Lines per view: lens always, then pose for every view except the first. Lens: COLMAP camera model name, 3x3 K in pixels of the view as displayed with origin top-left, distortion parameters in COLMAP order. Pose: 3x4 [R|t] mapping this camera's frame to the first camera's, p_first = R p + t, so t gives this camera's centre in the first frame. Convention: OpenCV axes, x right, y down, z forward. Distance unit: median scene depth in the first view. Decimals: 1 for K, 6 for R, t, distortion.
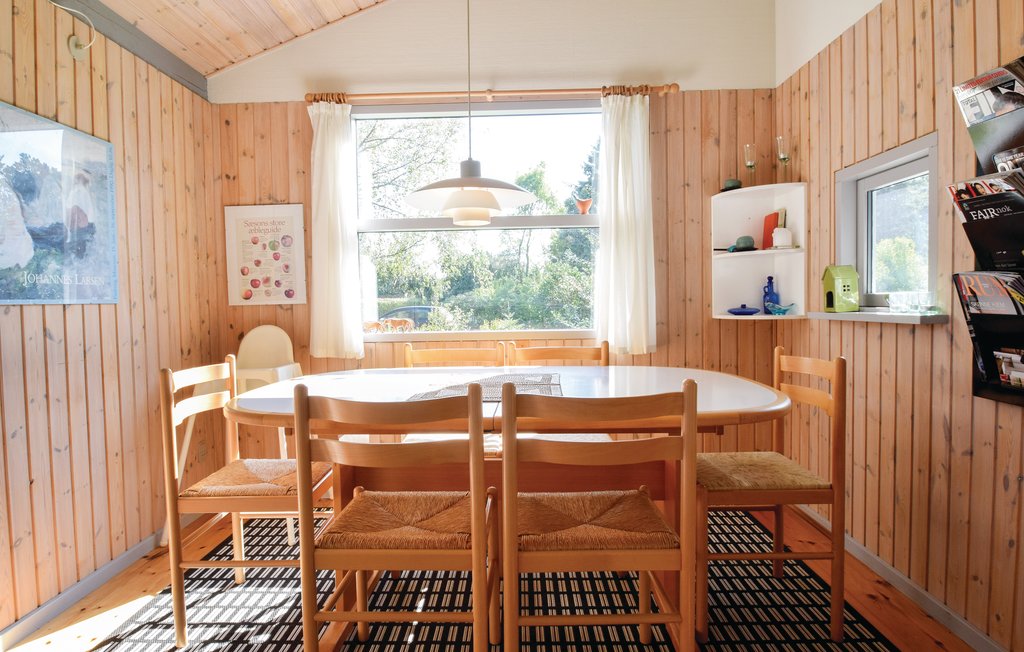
lens RADIAL K [[600.3, 0, 508.5], [0, 600.3, 319.0], [0, 0, 1]] dist [-0.005941, -0.002186]
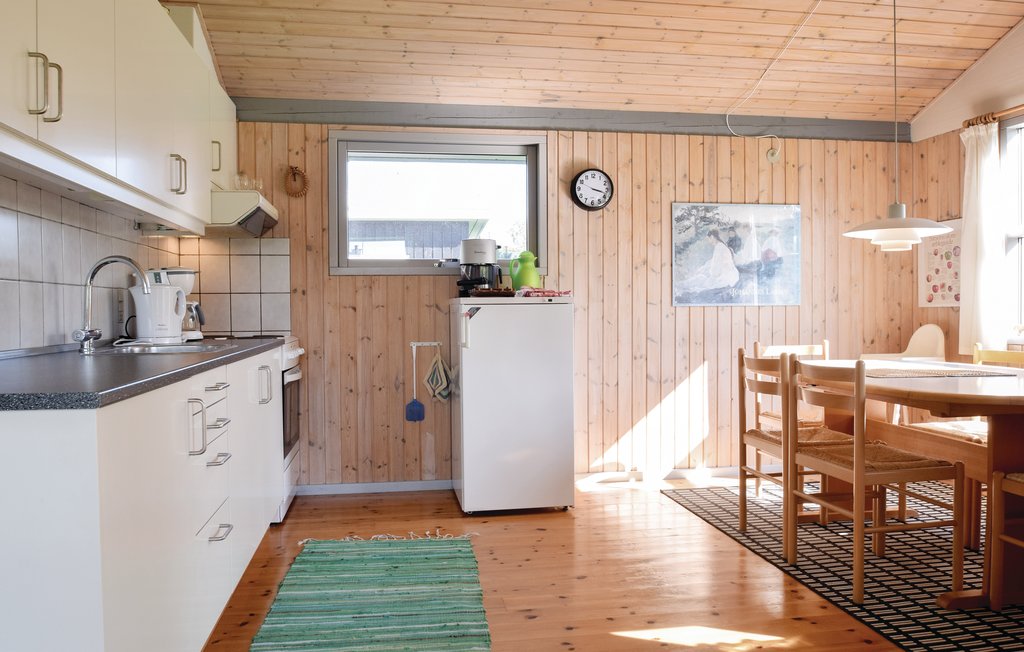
lens RADIAL K [[737.8, 0, 510.5], [0, 737.8, 323.2], [0, 0, 1]] dist [-0.007297, -0.014079]
pose [[0.196387, 0.035370, -0.979888, 0.896855], [-0.027501, 0.999155, 0.030554, -0.013736], [0.980141, 0.020947, 0.197194, -0.108075]]
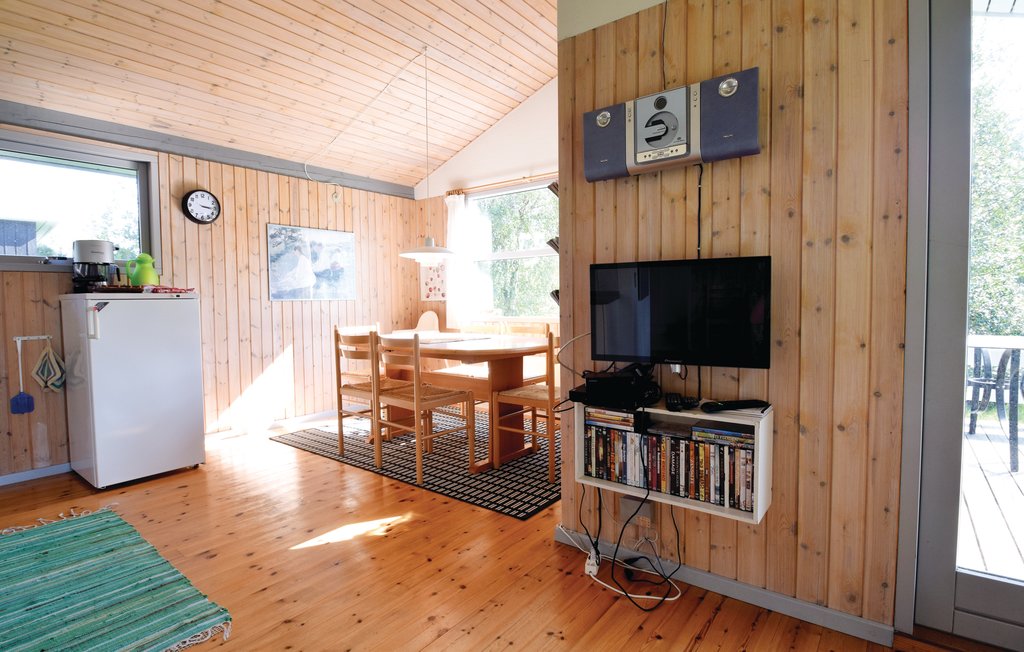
lens RADIAL K [[515.7, 0, 486.0], [0, 515.7, 322.1], [0, 0, 1]] dist [-0.000325, -0.005773]
pose [[0.790801, 0.034339, -0.611109, 0.818118], [-0.021612, 0.999369, 0.028190, -0.005958], [0.611691, -0.009085, 0.791045, -0.243880]]
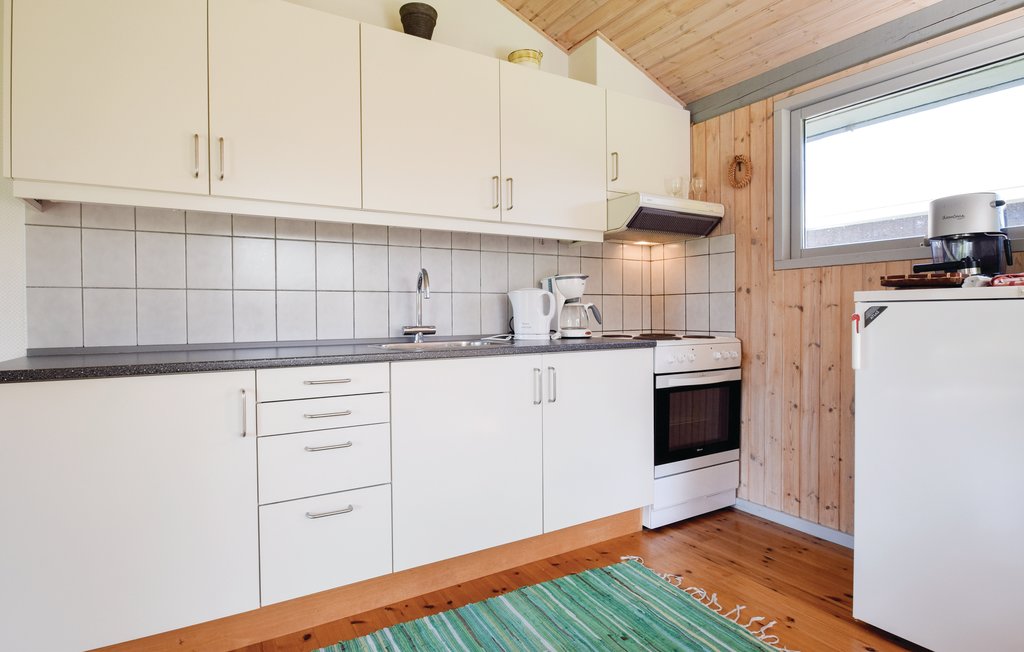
lens RADIAL K [[540.8, 0, 513.3], [0, 540.8, 323.9], [0, 0, 1]] dist [-0.006804, -0.005661]
pose [[-0.831804, 0.034649, -0.553987, 0.306948], [0.003524, 0.998359, 0.057152, -0.016027], [0.555058, 0.045588, -0.830561, 0.338468]]
